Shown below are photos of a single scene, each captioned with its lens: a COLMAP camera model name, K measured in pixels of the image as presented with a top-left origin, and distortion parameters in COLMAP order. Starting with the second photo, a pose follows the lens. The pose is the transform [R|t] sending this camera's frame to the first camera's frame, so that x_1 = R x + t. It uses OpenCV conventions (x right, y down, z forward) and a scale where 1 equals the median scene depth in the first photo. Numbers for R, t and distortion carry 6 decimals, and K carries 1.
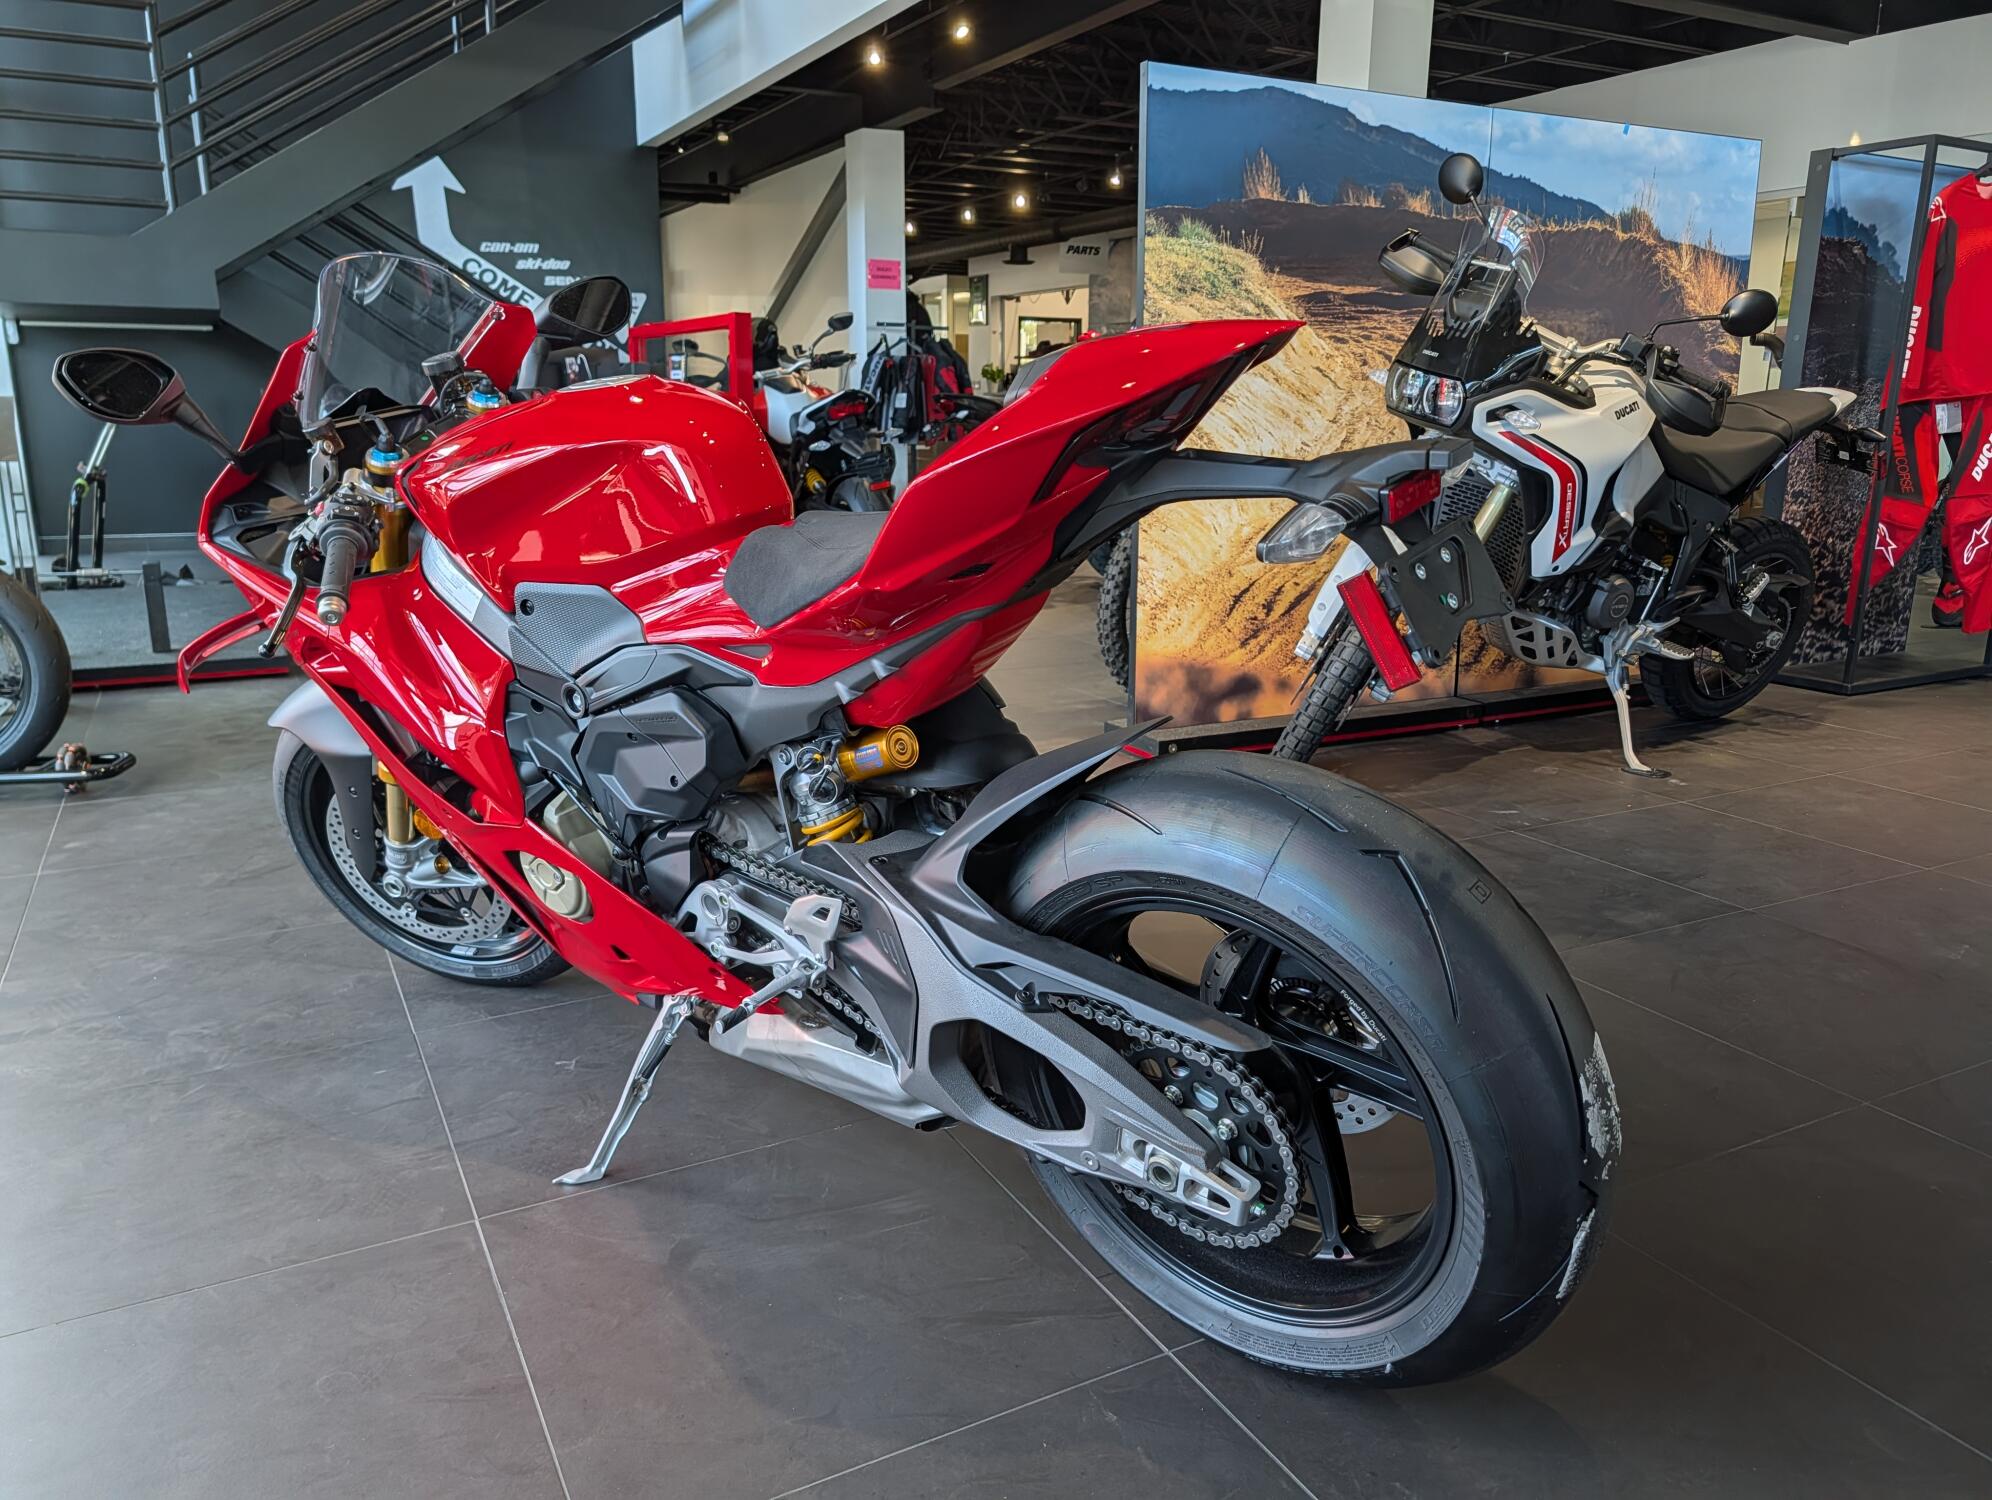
lens RADIAL K [[1434.3, 0, 988.6], [0, 1434.3, 789.7], [0, 0, 1]] dist [0.008660, -0.011406]
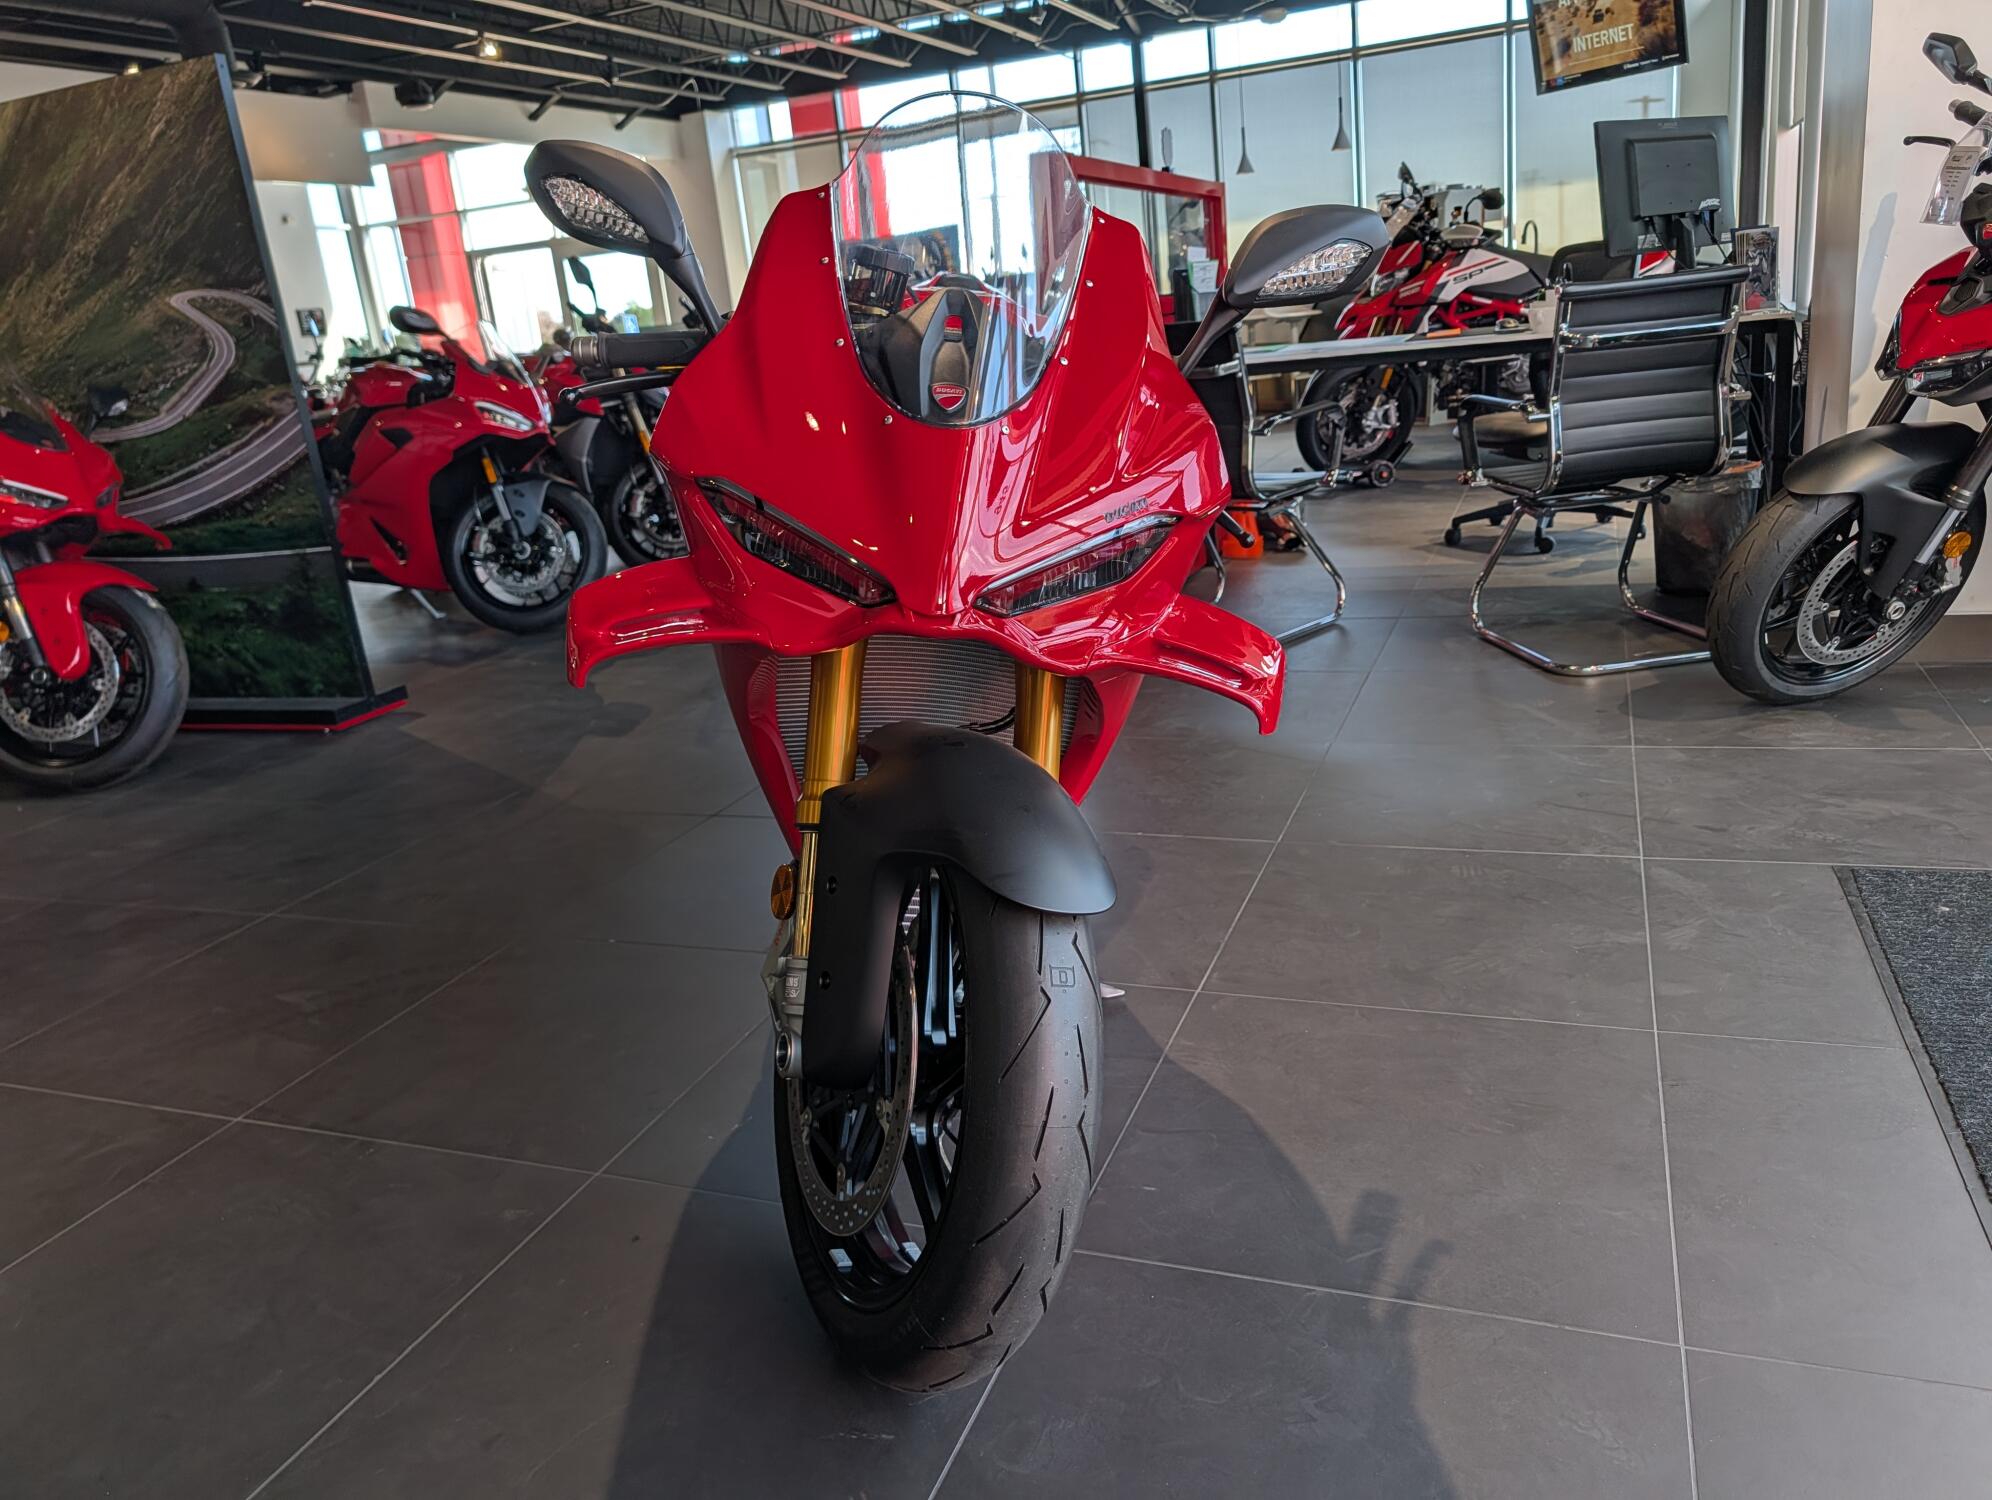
lens RADIAL K [[1434.3, 0, 1010.4], [0, 1434.3, 751.1], [0, 0, 1]] dist [0.008660, -0.011406]
pose [[-0.655119, -0.159957, 0.738399, -1.060009], [0.289227, 0.849786, 0.440694, -0.414733], [-0.697974, 0.502272, -0.510447, 1.562567]]
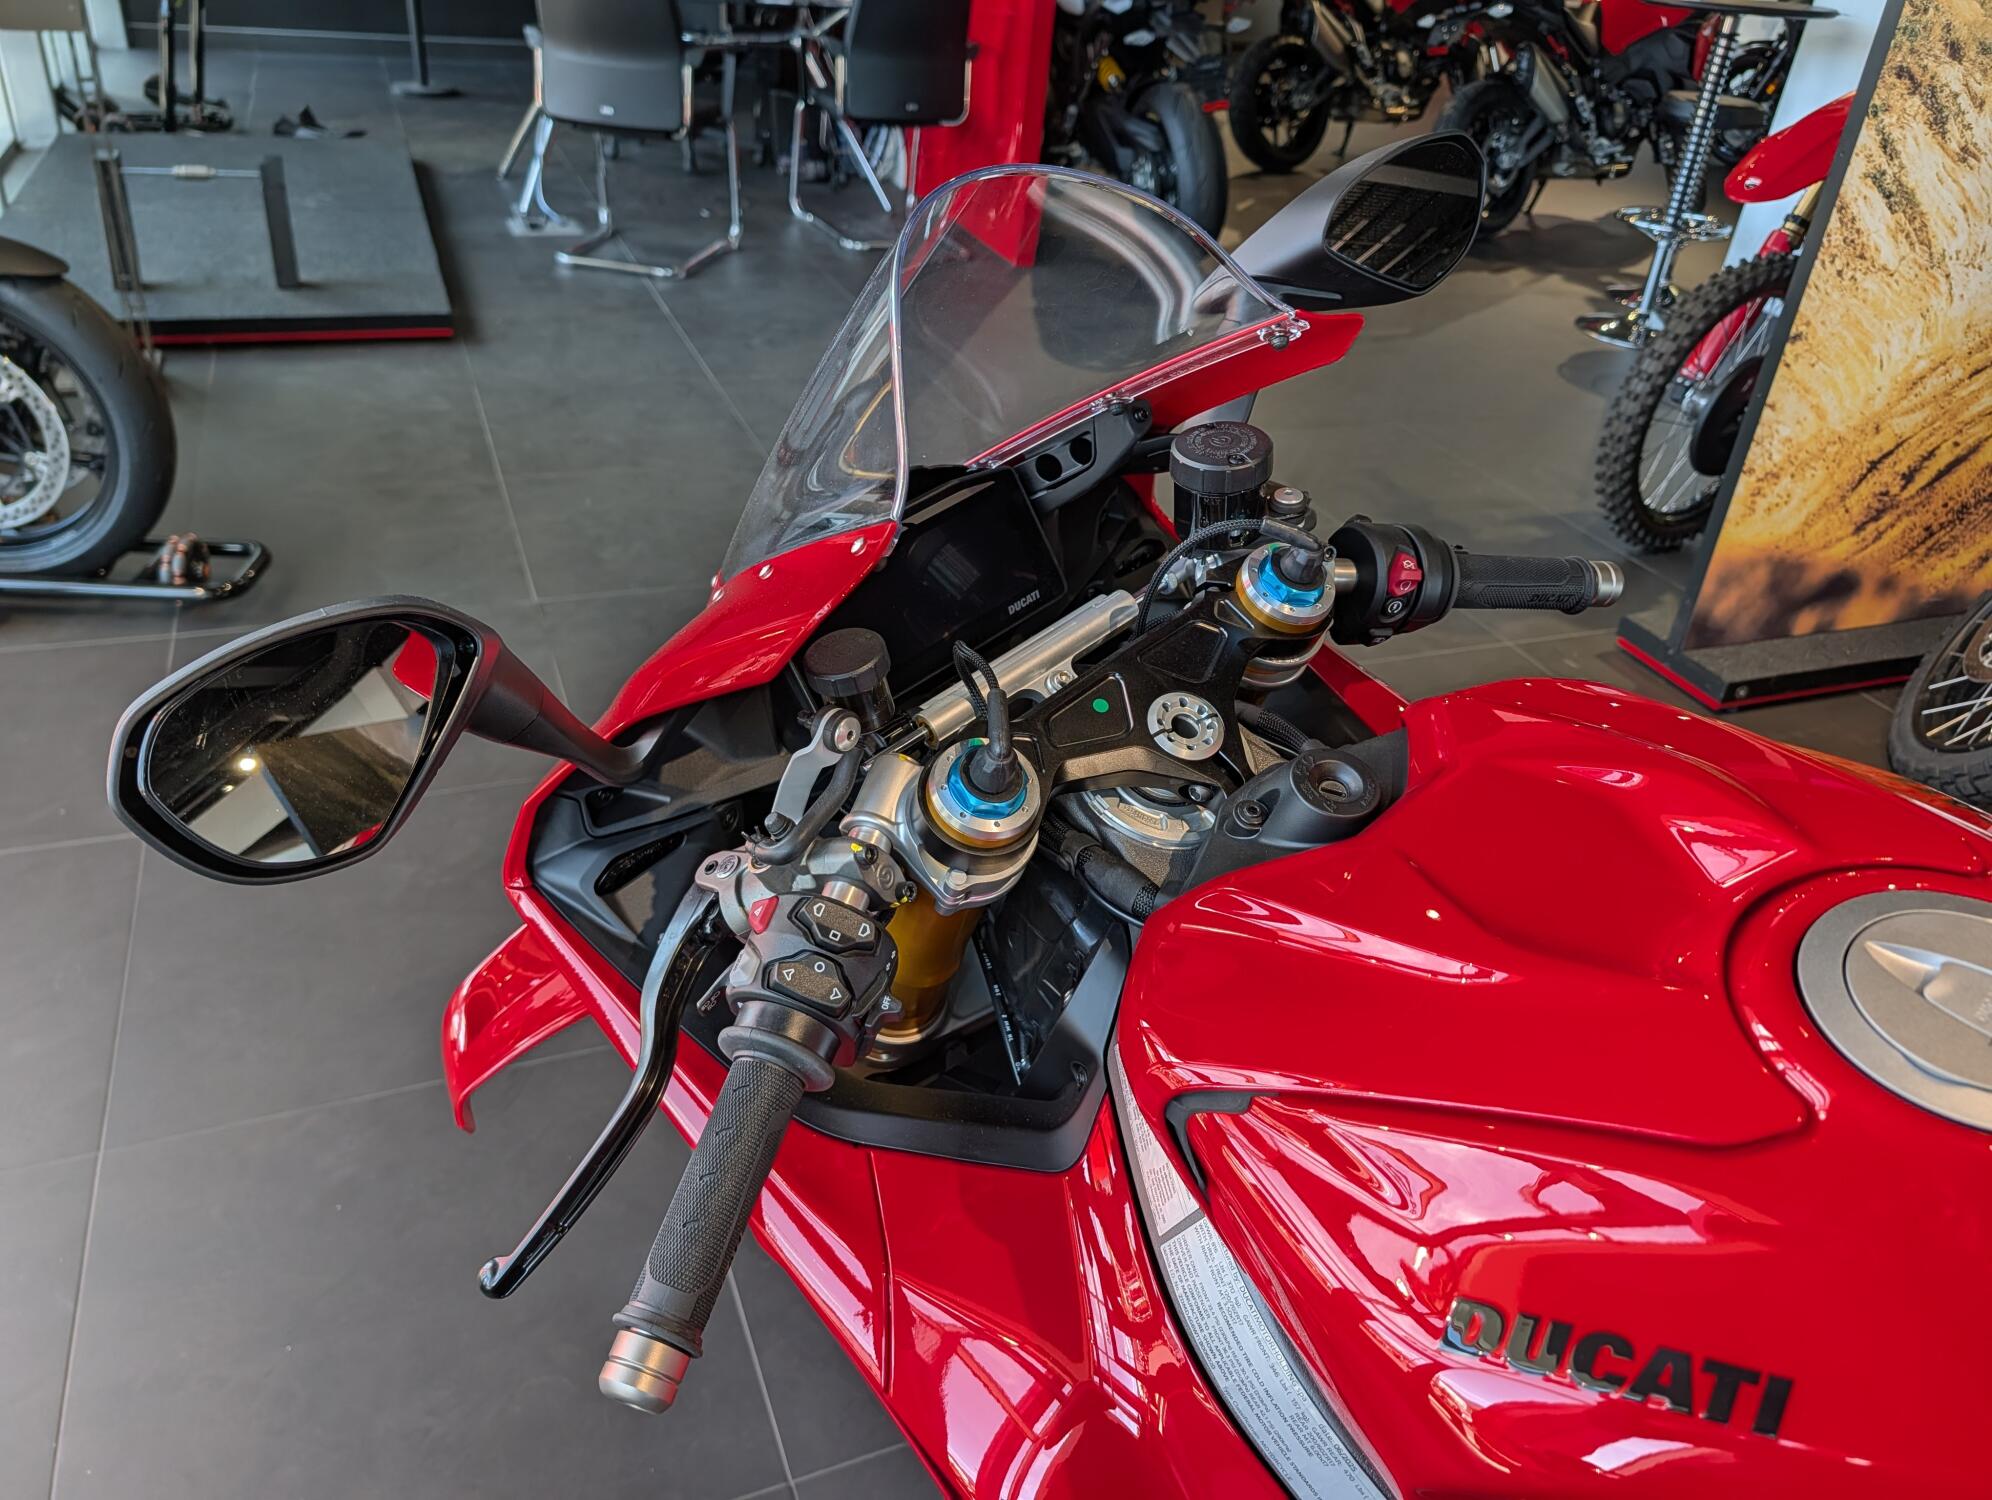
lens RADIAL K [[1434.3, 0, 1016.0], [0, 1434.3, 731.9], [0, 0, 1]] dist [0.008660, -0.011406]
pose [[0.992607, 0.117043, -0.032116, -0.416028], [-0.103358, 0.953882, 0.281828, -0.363309], [0.063621, -0.276425, 0.958927, 0.677792]]
